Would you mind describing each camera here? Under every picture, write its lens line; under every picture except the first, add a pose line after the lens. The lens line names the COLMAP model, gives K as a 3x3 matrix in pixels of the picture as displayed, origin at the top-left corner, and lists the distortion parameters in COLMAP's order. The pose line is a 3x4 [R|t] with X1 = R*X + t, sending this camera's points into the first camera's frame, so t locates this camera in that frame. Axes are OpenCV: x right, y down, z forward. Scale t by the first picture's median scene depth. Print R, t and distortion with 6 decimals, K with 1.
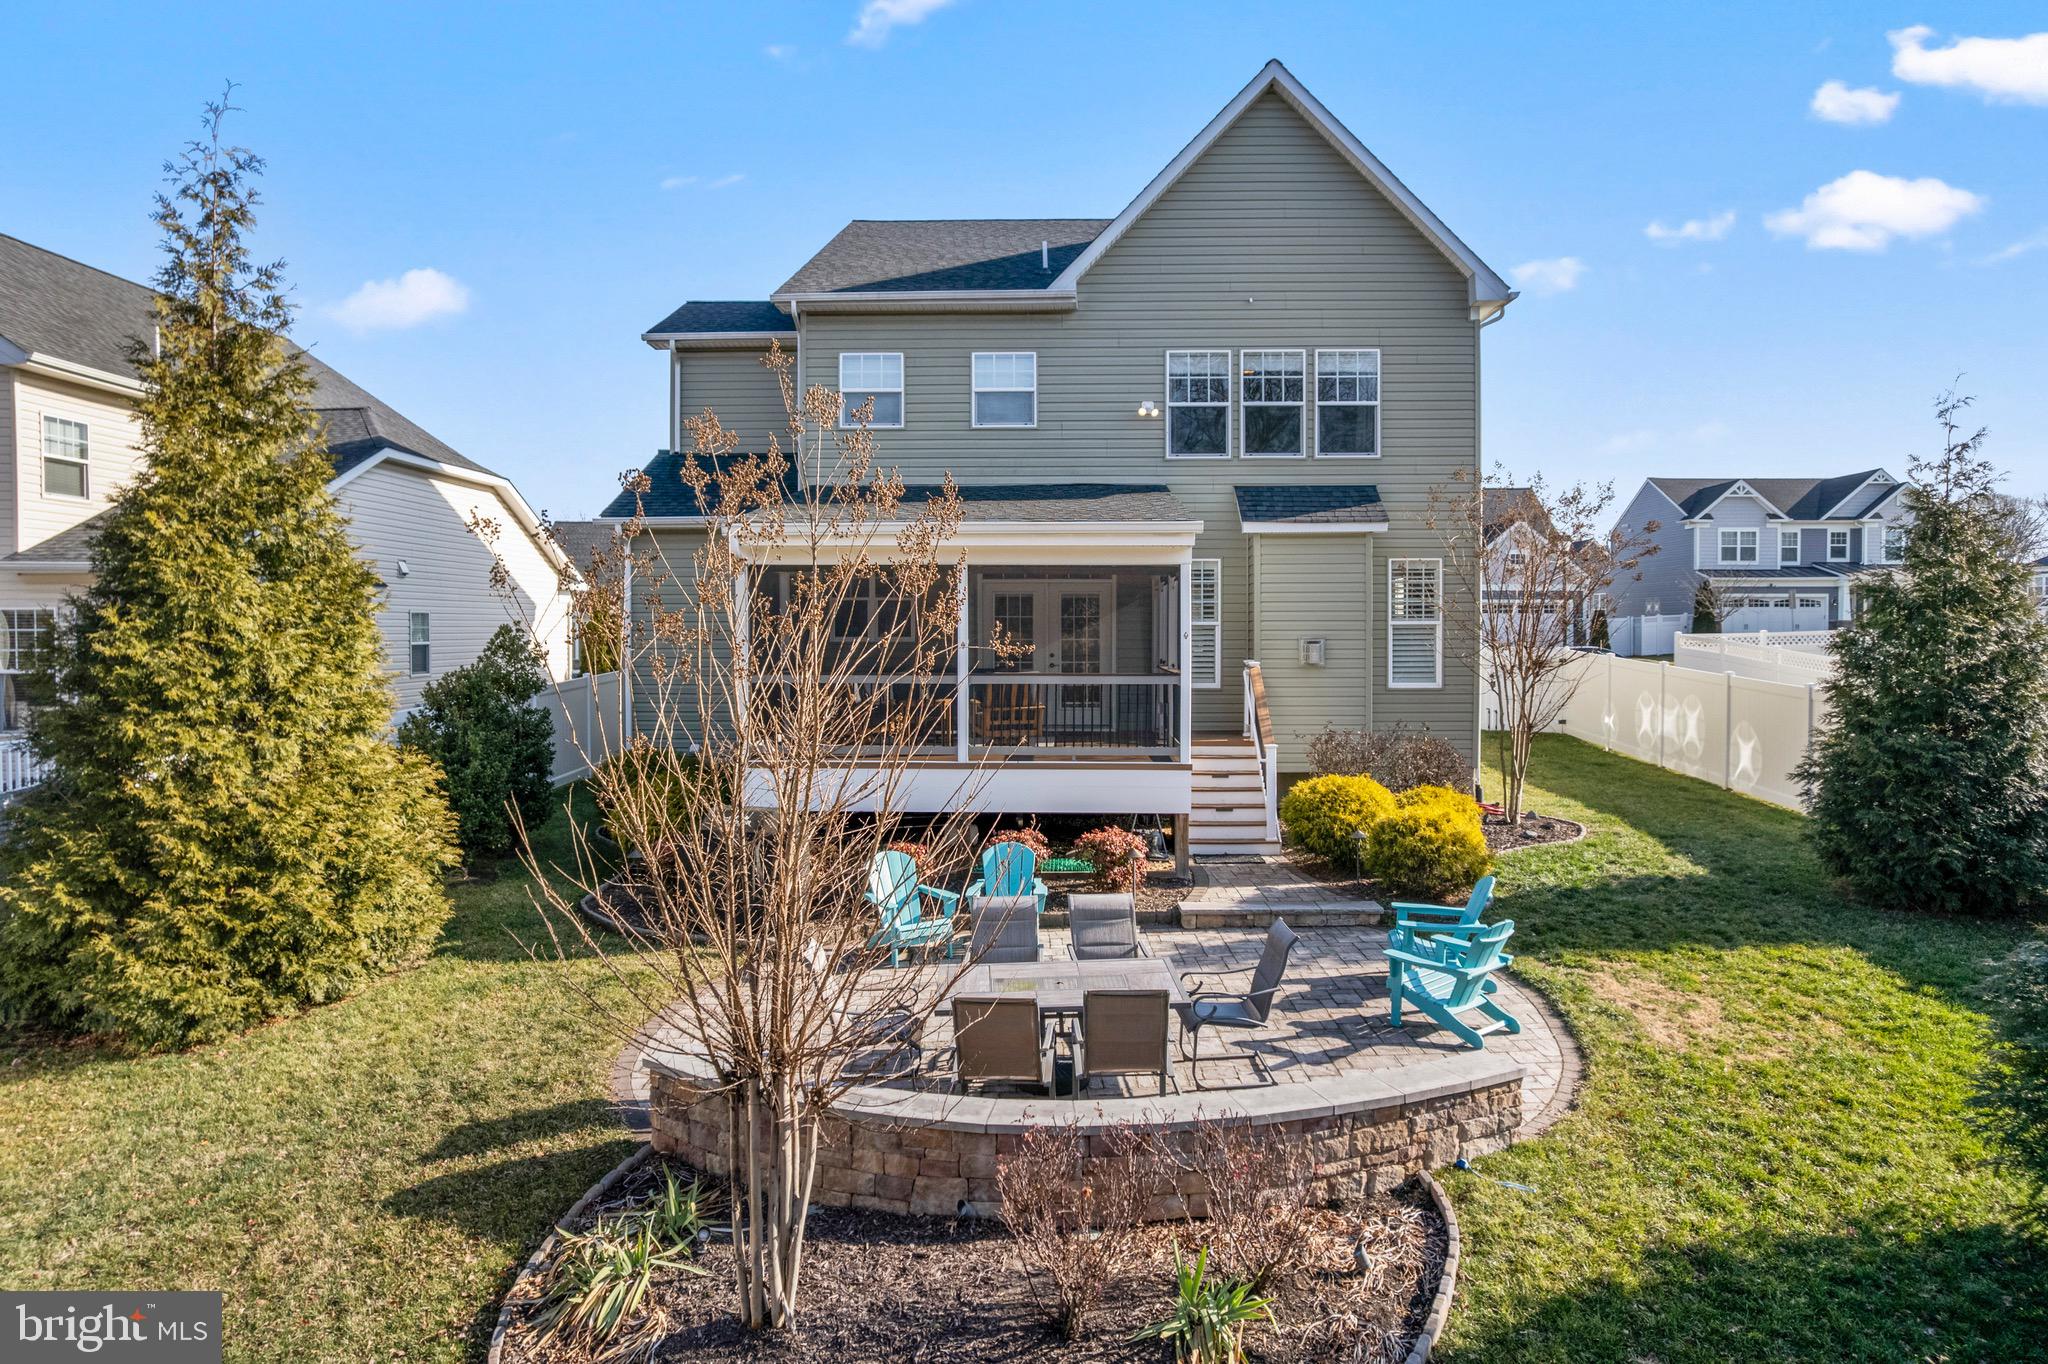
lens RADIAL K [[1320.1, 0, 1026.1], [0, 1320.1, 699.2], [0, 0, 1]] dist [-0.086986, 0.083596]
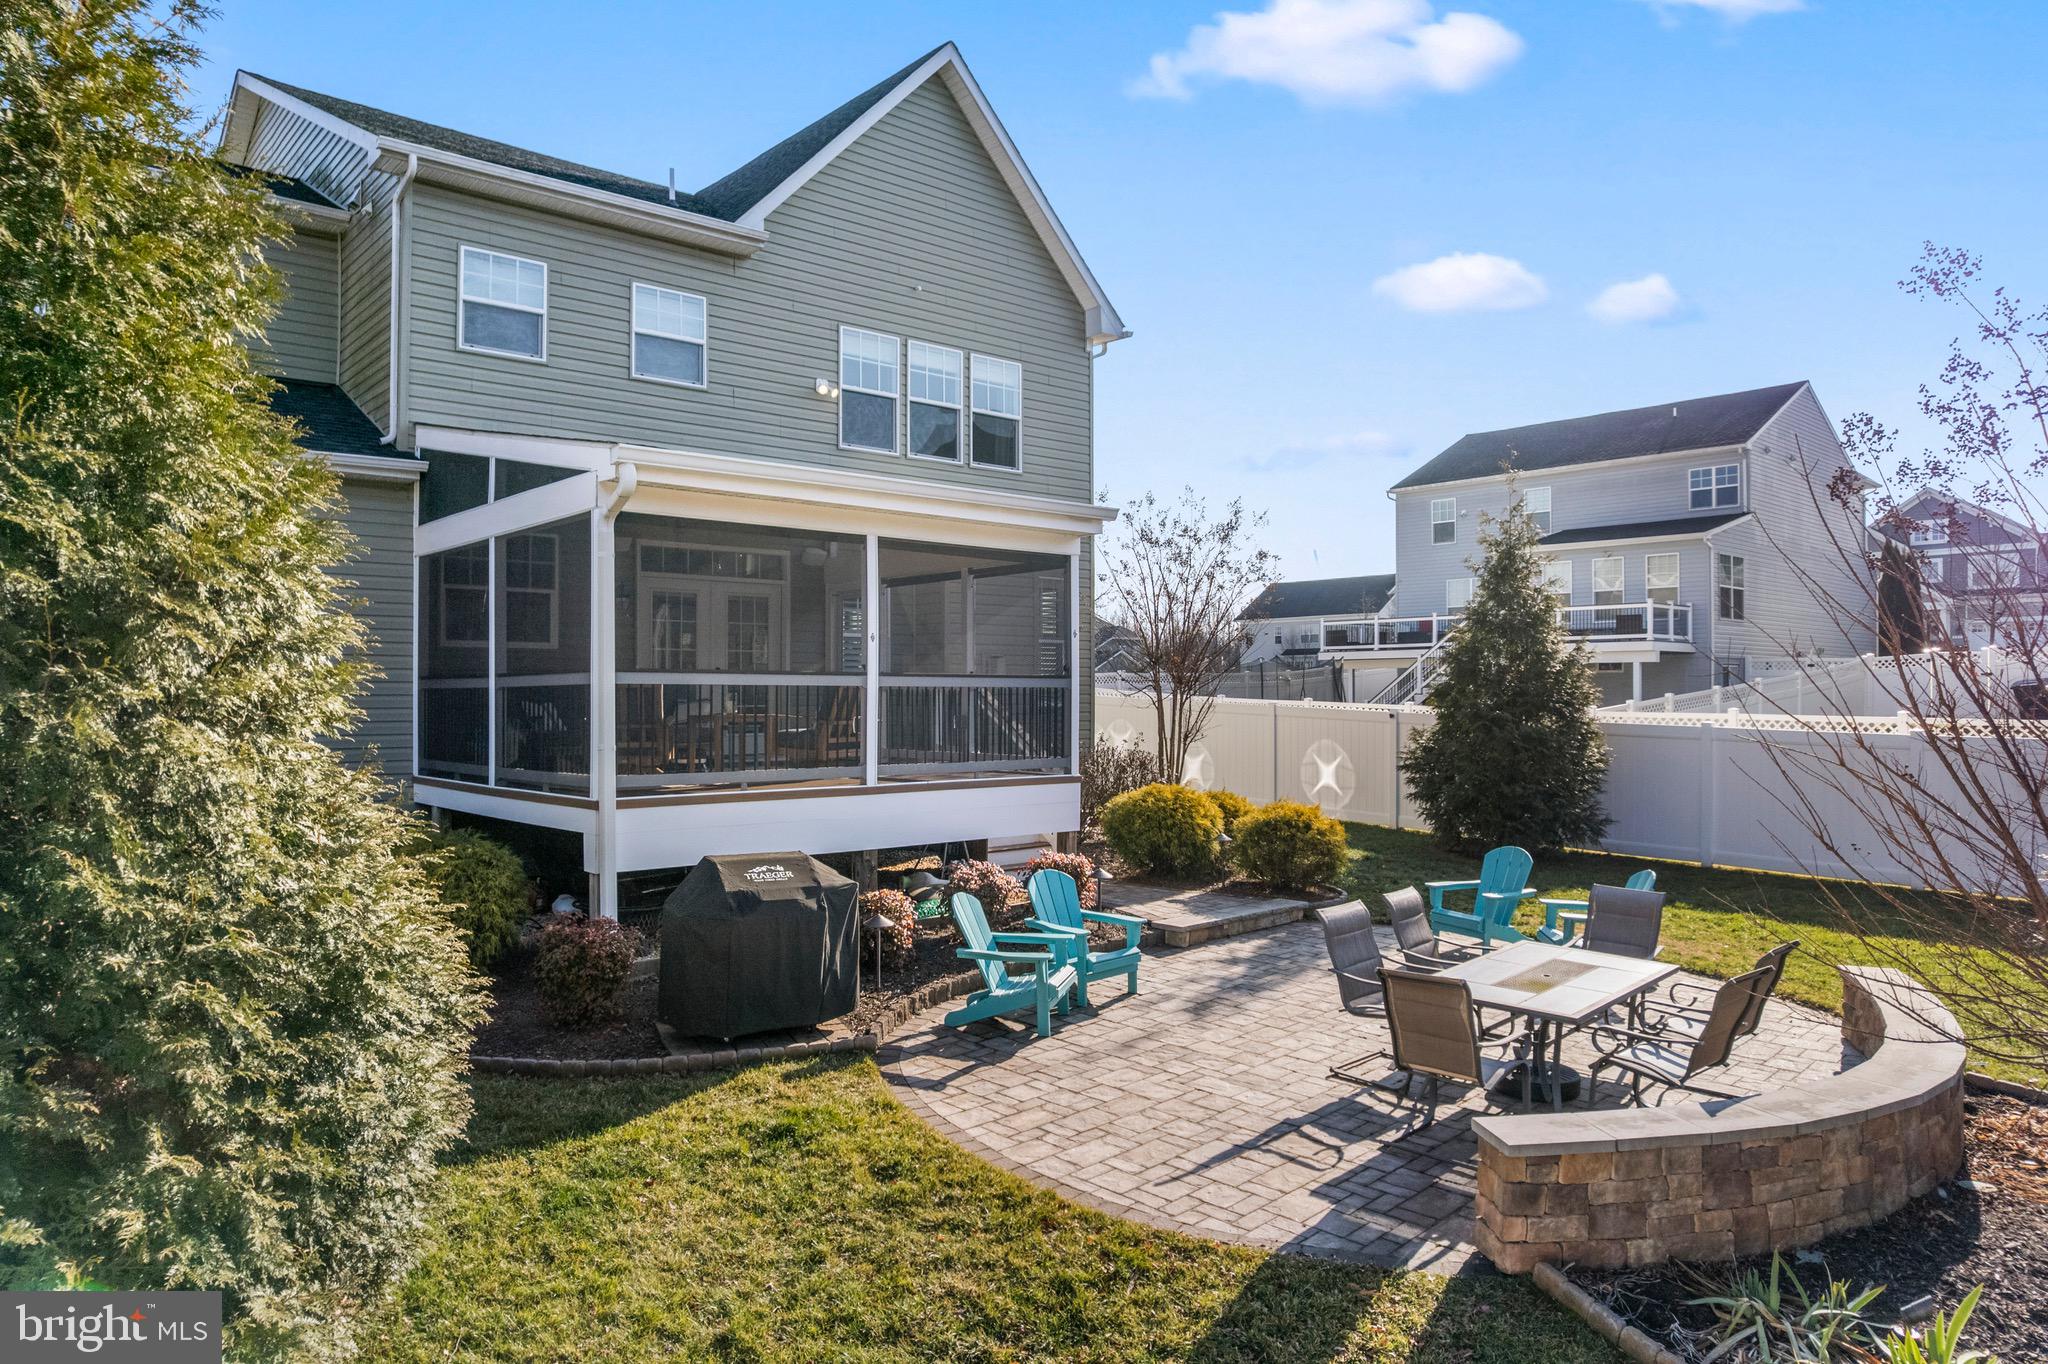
lens RADIAL K [[1327.5, 0, 1055.1], [0, 1327.5, 708.5], [0, 0, 1]] dist [-0.079070, 0.074284]
pose [[0.714966, -0.006150, 0.699132, -0.545462], [0.028304, 0.999396, -0.020153, 0.020190], [-0.698586, 0.034197, 0.714709, 0.356035]]
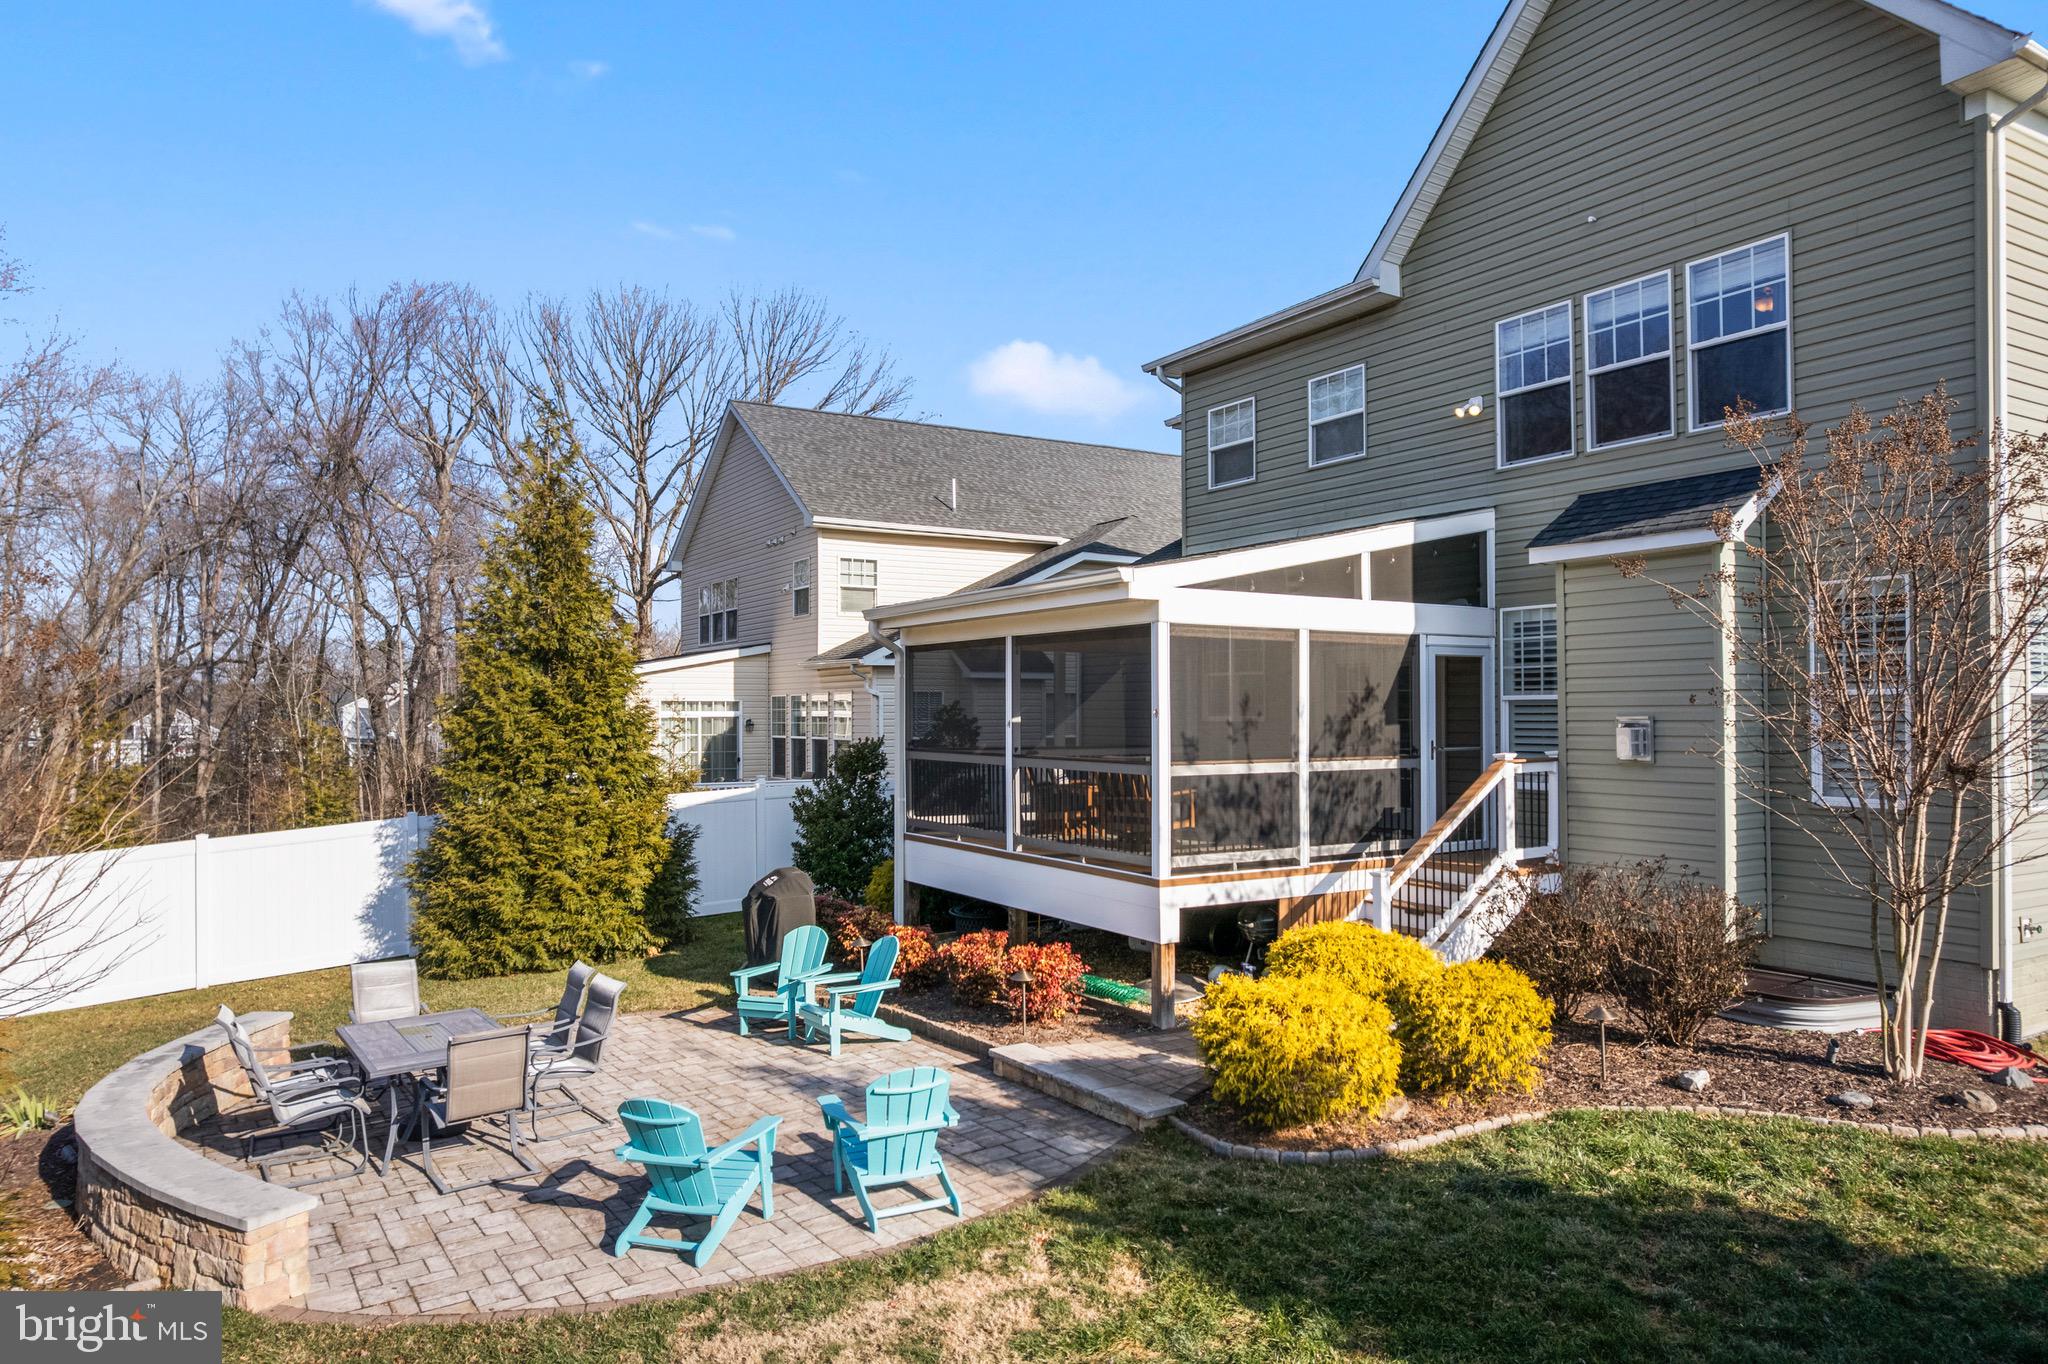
lens RADIAL K [[1320.1, 0, 1026.1], [0, 1320.1, 699.2], [0, 0, 1]] dist [-0.086986, 0.083596]
pose [[0.539159, -0.008189, -0.842164, 0.765272], [-0.031537, 0.999055, -0.029905, -0.033047], [0.841613, 0.042682, 0.538391, 0.520559]]
